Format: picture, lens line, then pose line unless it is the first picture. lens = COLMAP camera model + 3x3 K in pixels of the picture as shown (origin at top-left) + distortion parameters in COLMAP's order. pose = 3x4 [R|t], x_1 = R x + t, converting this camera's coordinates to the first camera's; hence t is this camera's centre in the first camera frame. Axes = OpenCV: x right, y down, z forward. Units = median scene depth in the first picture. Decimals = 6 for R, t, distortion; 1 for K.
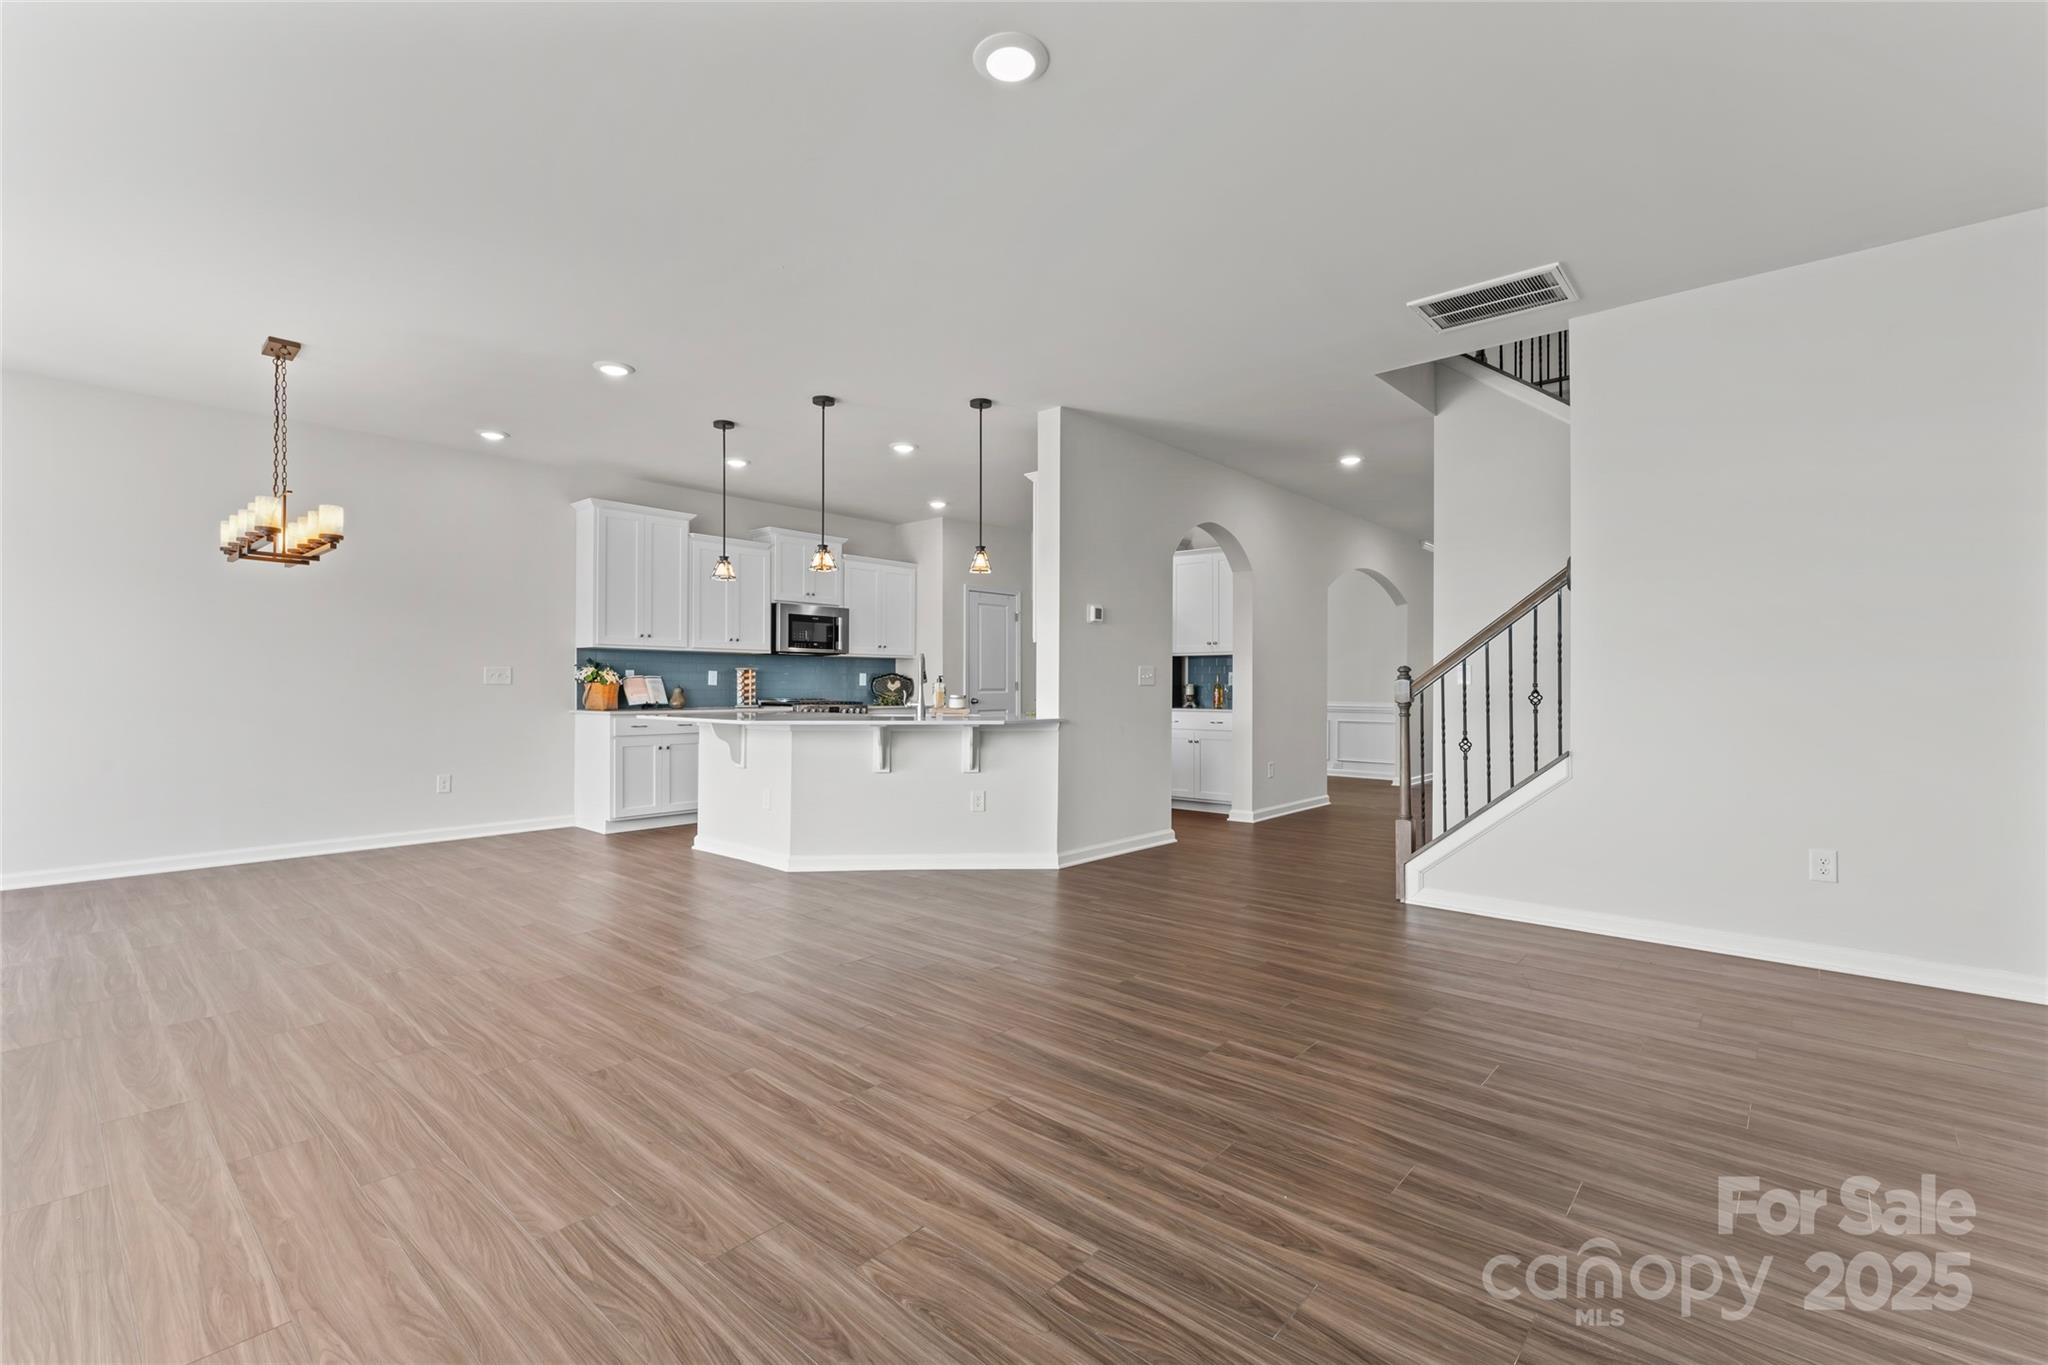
lens RADIAL K [[891.2, 0, 1016.4], [0, 891.2, 682.2], [0, 0, 1]] dist [-0.003670, 0.000288]
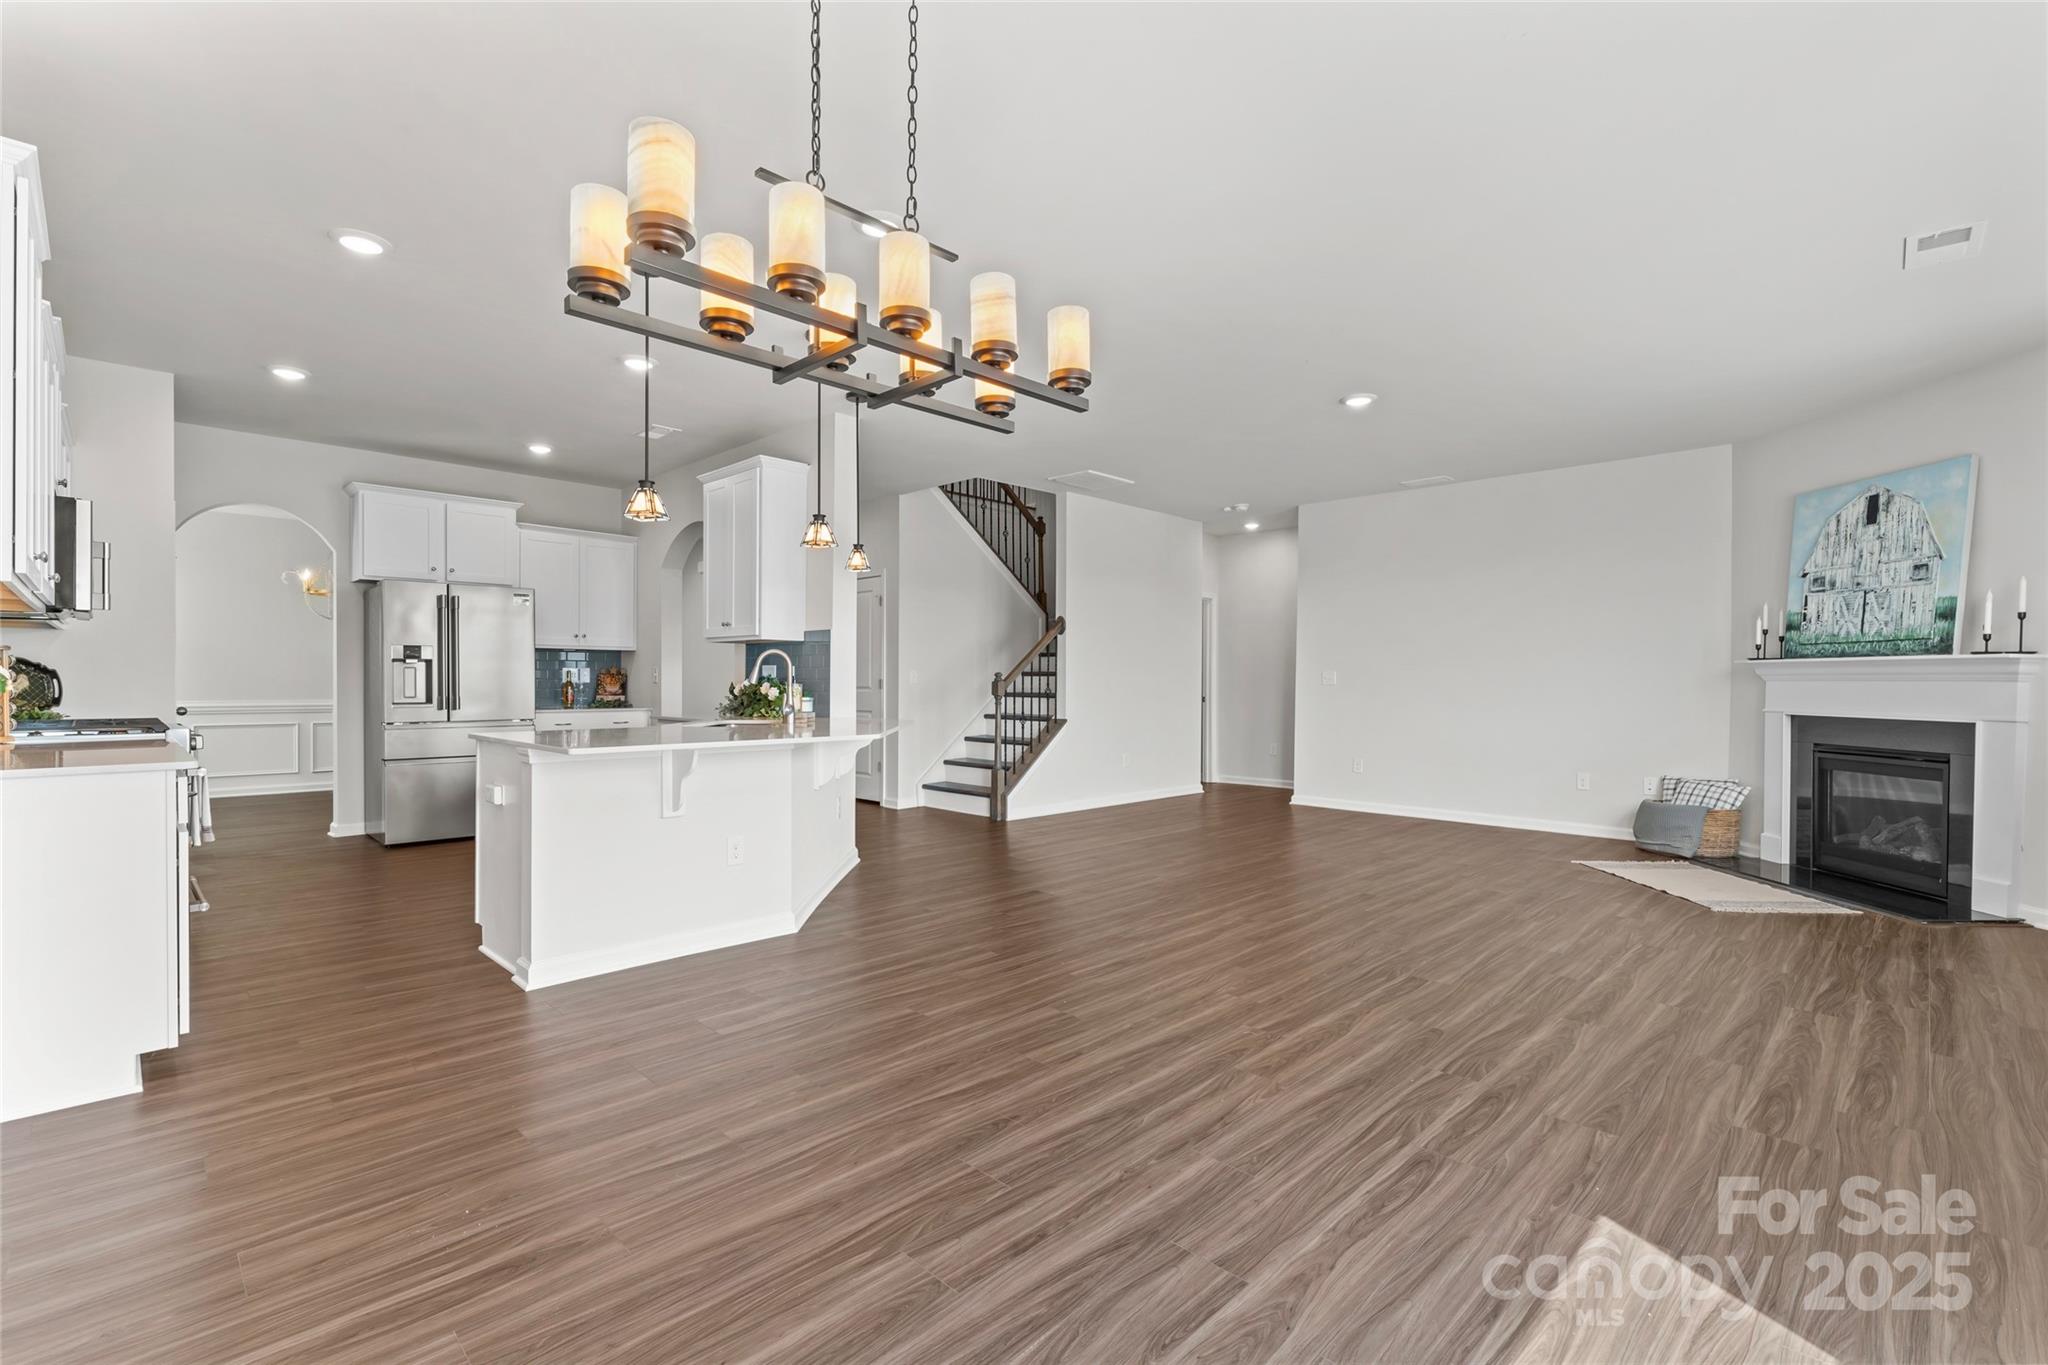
lens RADIAL K [[924.6, 0, 1003.6], [0, 924.6, 689.6], [0, 0, 1]] dist [0.000660, 0.000457]
pose [[0.062138, -0.015182, 0.997952, -1.649902], [-0.009143, 0.999834, 0.015780, -0.017096], [-0.998026, -0.010105, 0.061989, 1.228548]]
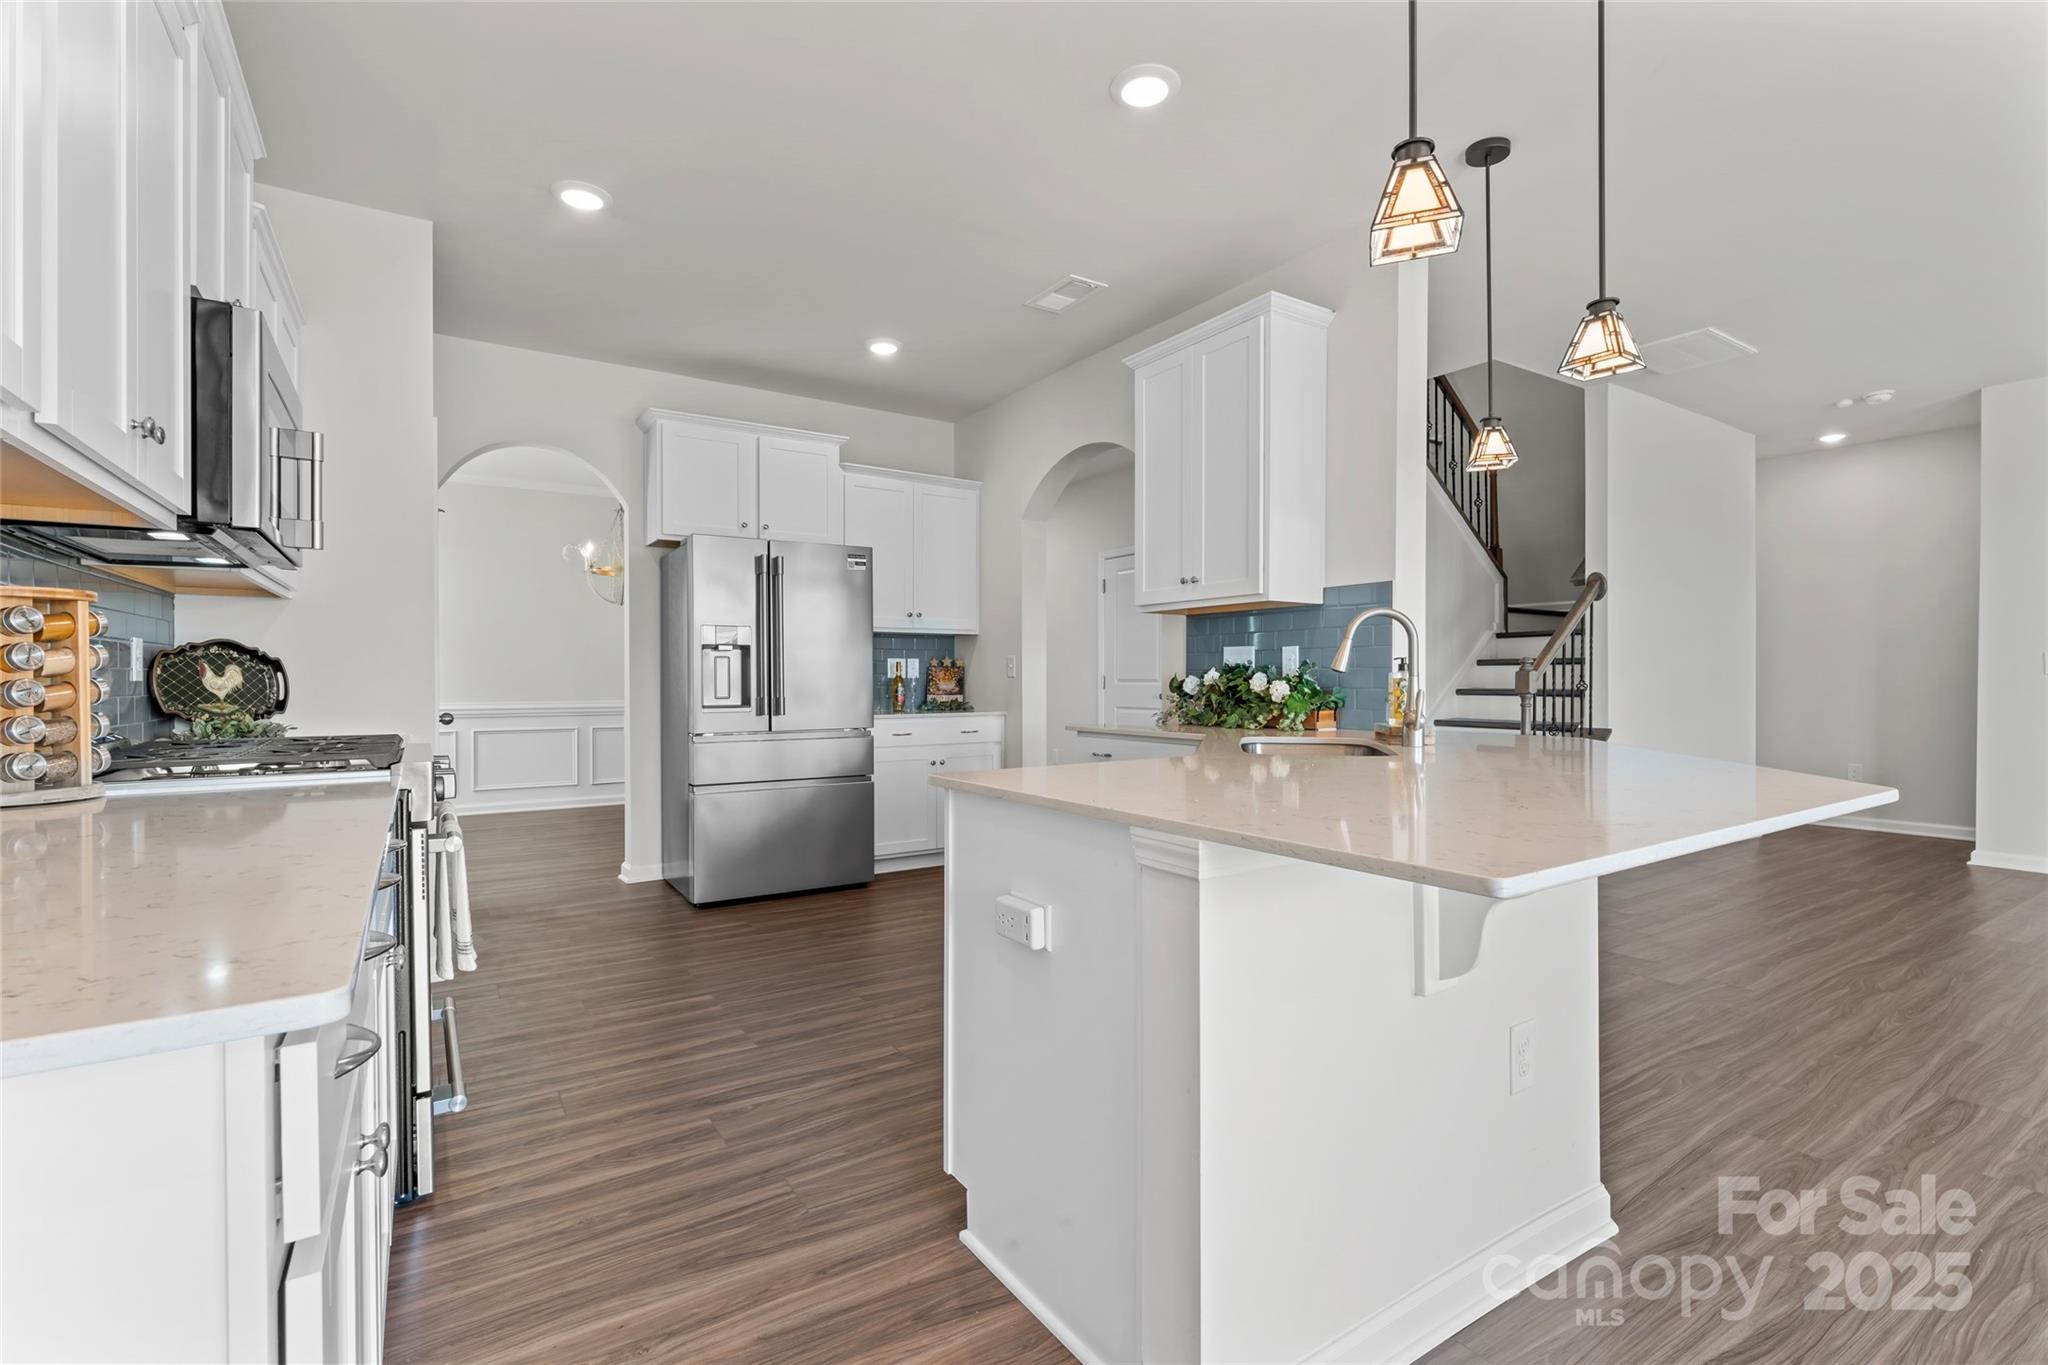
lens RADIAL K [[924.6, 0, 993.7], [0, 924.6, 686.0], [0, 0, 1]] dist [0.000660, 0.000457]
pose [[0.275911, -0.013245, 0.961092, -1.047768], [-0.001295, 0.999899, 0.014151, 0.001485], [-0.961182, -0.005149, 0.275866, 1.787669]]
